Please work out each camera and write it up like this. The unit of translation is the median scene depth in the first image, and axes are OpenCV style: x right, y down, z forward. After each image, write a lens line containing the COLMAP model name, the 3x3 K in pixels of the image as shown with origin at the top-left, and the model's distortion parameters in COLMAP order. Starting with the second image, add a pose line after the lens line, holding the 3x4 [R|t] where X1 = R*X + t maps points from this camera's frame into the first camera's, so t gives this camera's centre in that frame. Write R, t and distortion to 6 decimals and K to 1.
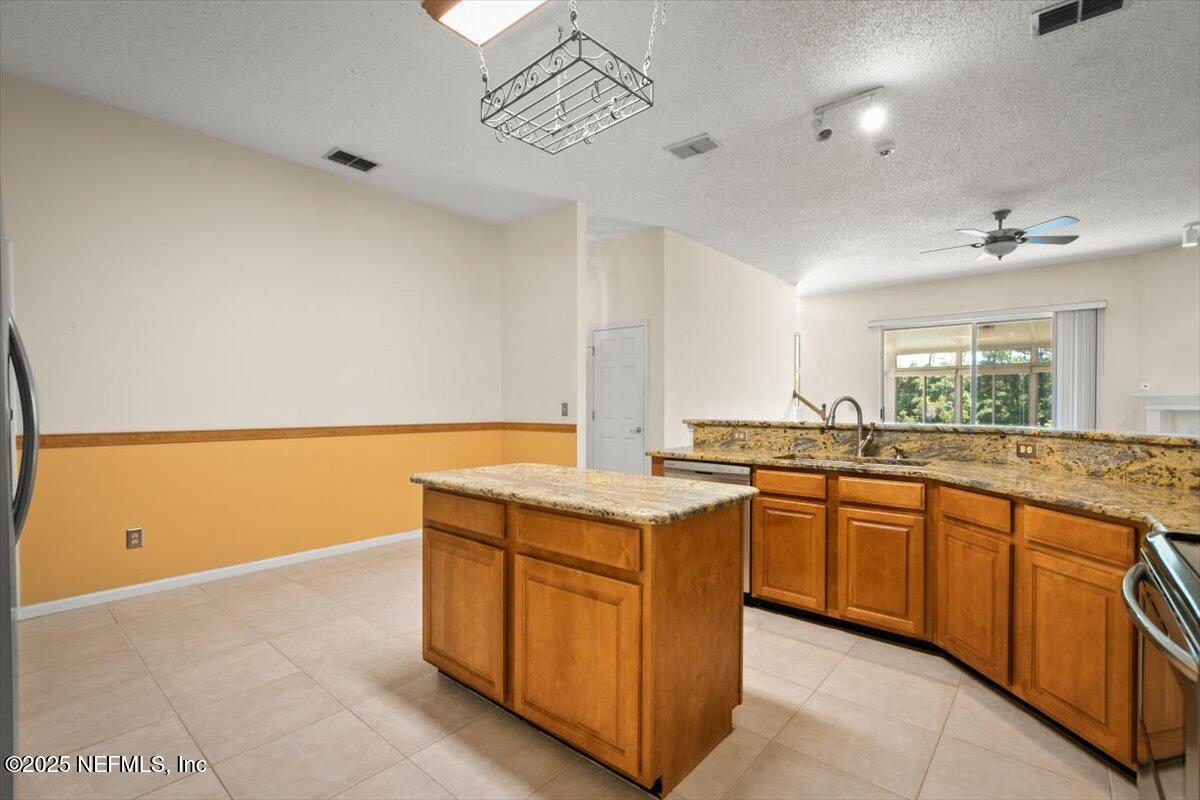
lens RADIAL K [[540.5, 0, 594.5], [0, 540.5, 405.2], [0, 0, 1]] dist [0.005453, -0.000687]
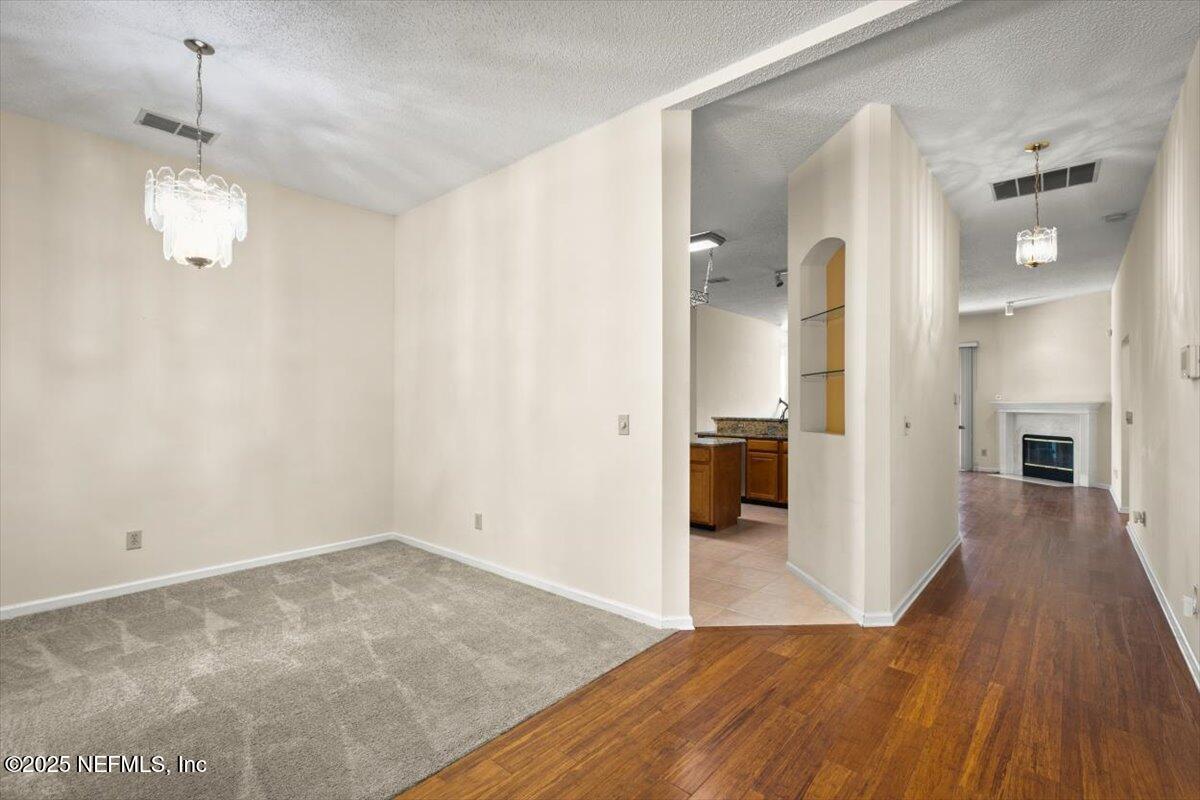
lens RADIAL K [[540.5, 0, 604.5], [0, 540.5, 400.1], [0, 0, 1]] dist [0.005453, -0.000687]
pose [[0.999944, 0.002126, 0.010357, -0.255898], [-0.002011, 0.999936, -0.011105, -0.012446], [-0.010380, 0.011083, 0.999885, -0.991834]]
